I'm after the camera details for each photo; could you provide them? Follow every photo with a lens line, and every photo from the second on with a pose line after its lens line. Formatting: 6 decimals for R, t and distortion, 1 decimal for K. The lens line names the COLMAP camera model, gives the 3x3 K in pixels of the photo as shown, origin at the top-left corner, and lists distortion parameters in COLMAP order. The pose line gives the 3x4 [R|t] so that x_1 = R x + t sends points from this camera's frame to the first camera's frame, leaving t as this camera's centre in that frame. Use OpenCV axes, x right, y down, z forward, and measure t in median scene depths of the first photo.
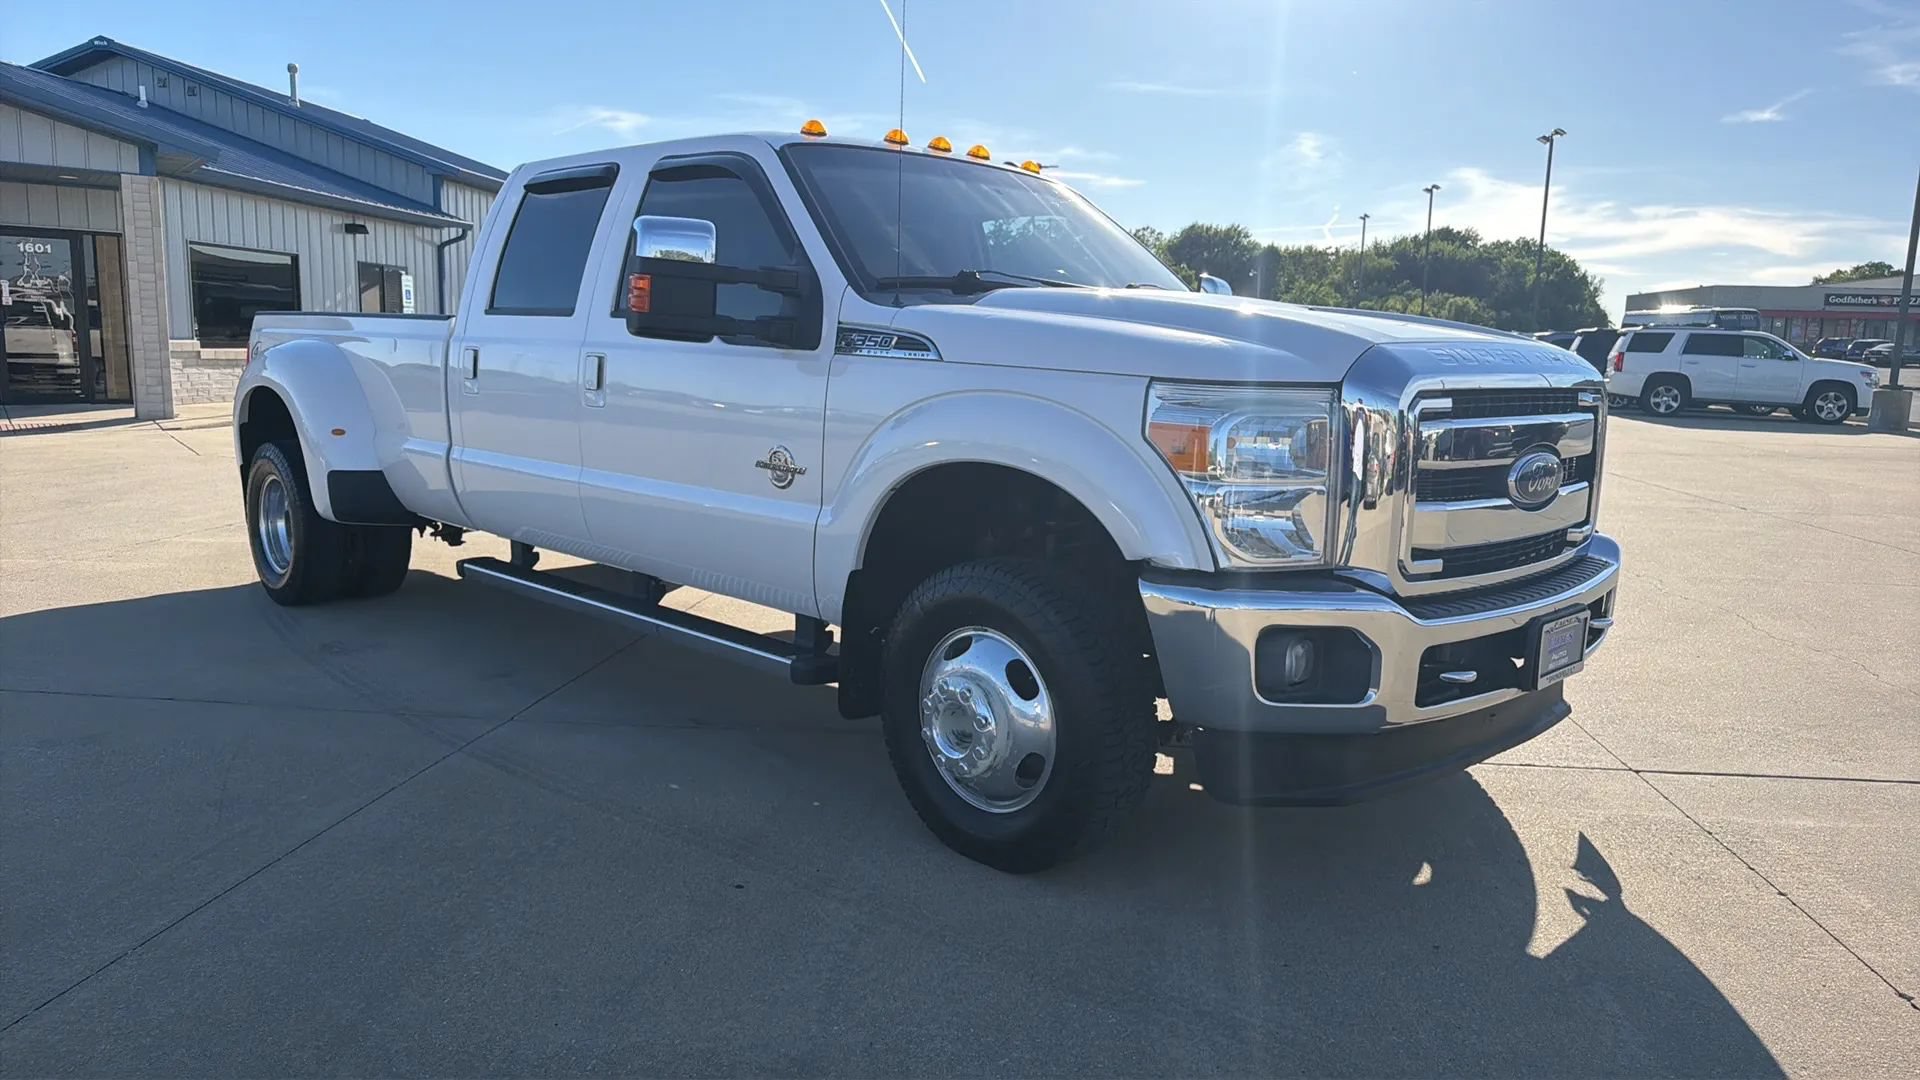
lens RADIAL K [[1290.8, 0, 953.3], [0, 1290.8, 547.1], [0, 0, 1]] dist [0.053408, -0.063430]
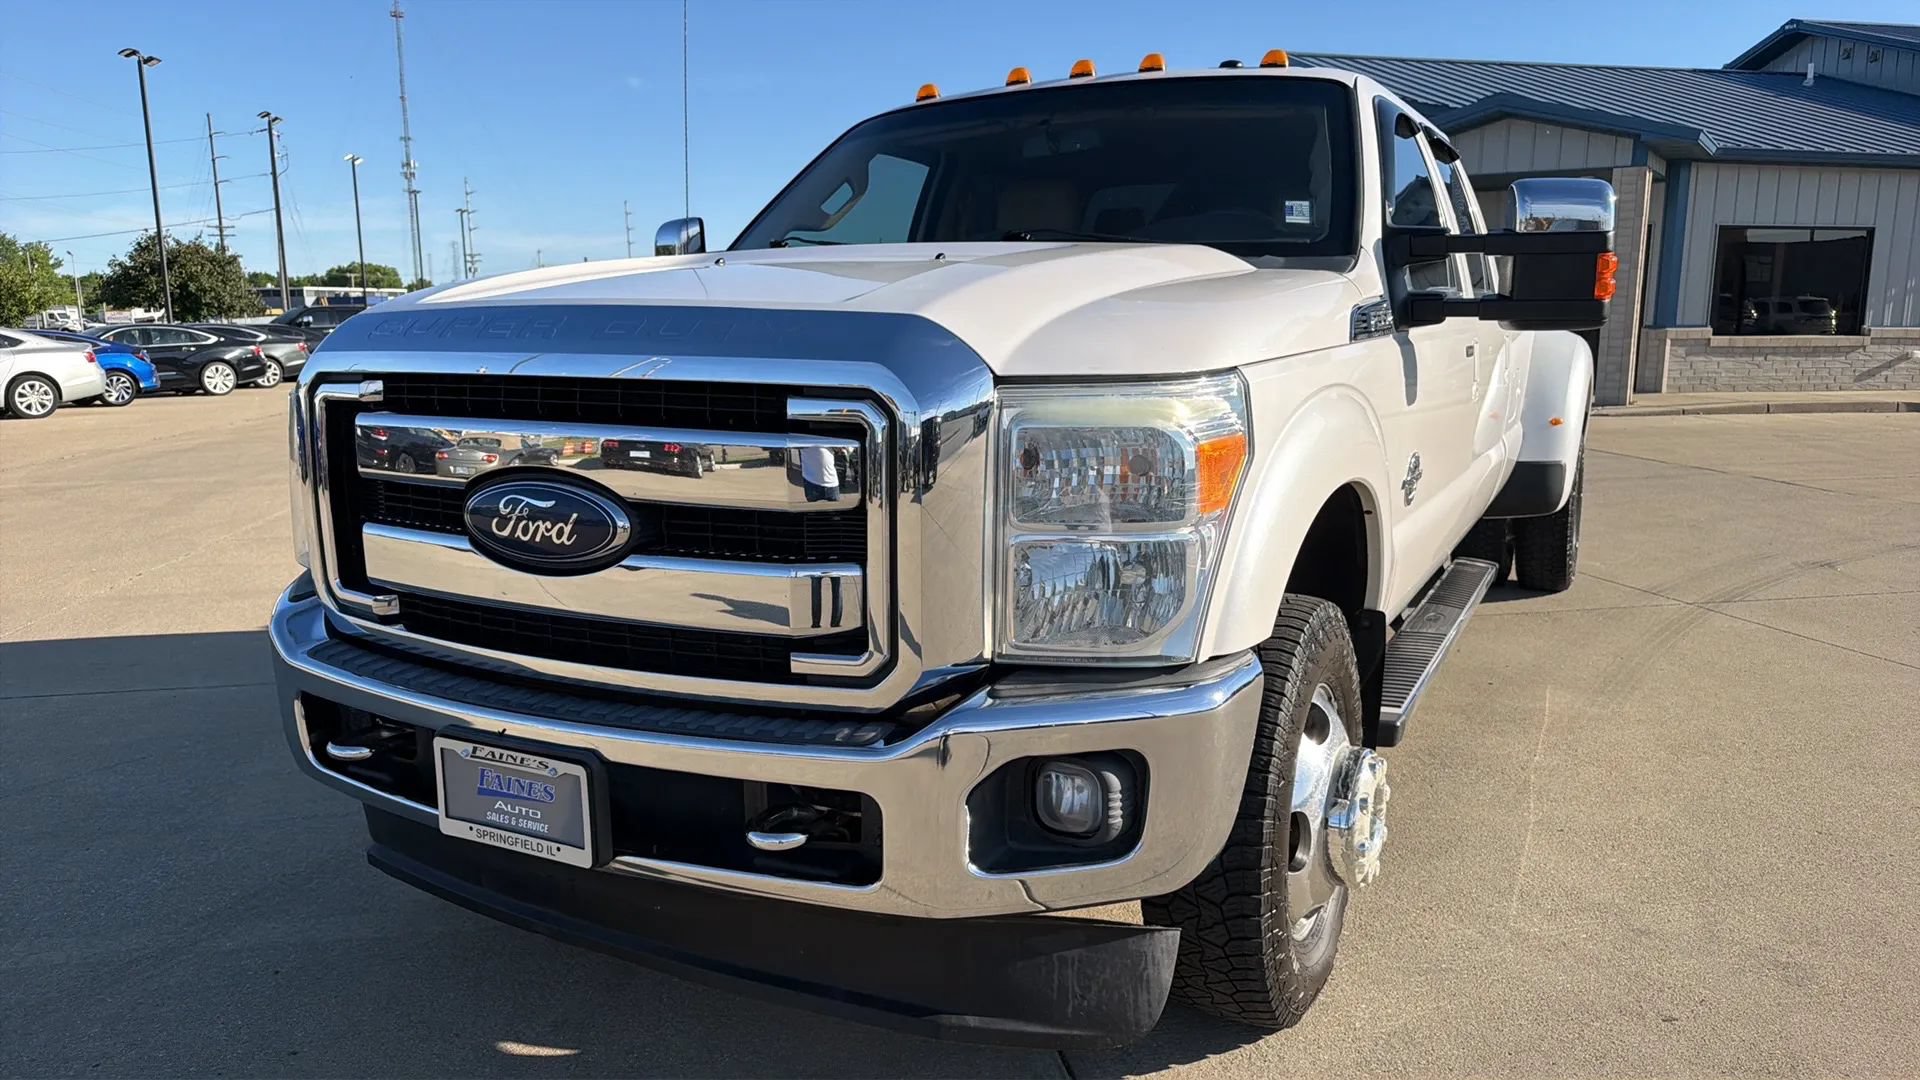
lens RADIAL K [[1290.8, 0, 953.3], [0, 1290.8, 547.1], [0, 0, 1]] dist [0.053408, -0.063430]
pose [[0.287662, 0.140780, -0.947329, 0.693758], [-0.133599, 0.985365, 0.105864, -0.084133], [0.948368, 0.096109, 0.302260, 0.634405]]
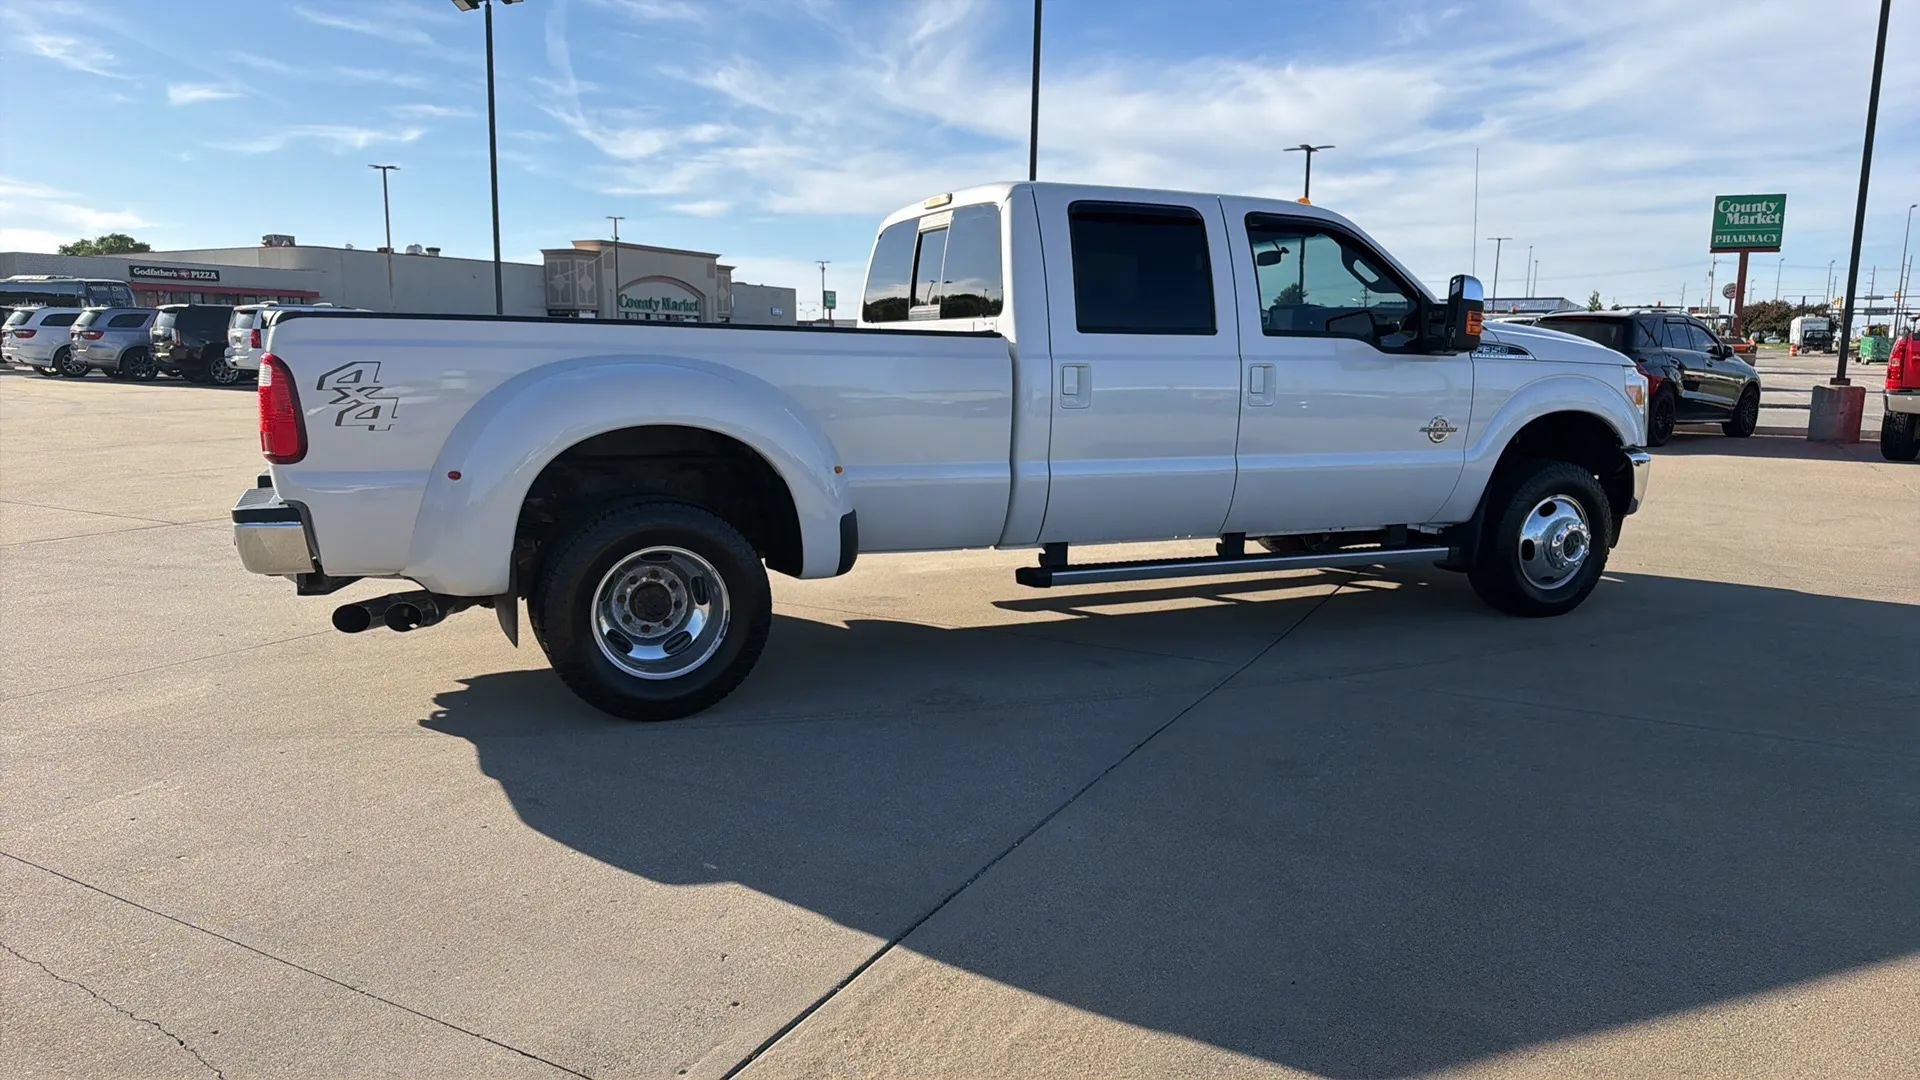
lens RADIAL K [[1290.2, 0, 947.7], [0, 1290.2, 547.9], [0, 0, 1]] dist [0.060030, -0.082387]
pose [[0.370444, -0.162447, 0.914539, -1.362280], [0.140460, 0.983063, 0.117724, -0.141374], [-0.918173, 0.084846, 0.386987, 0.694124]]
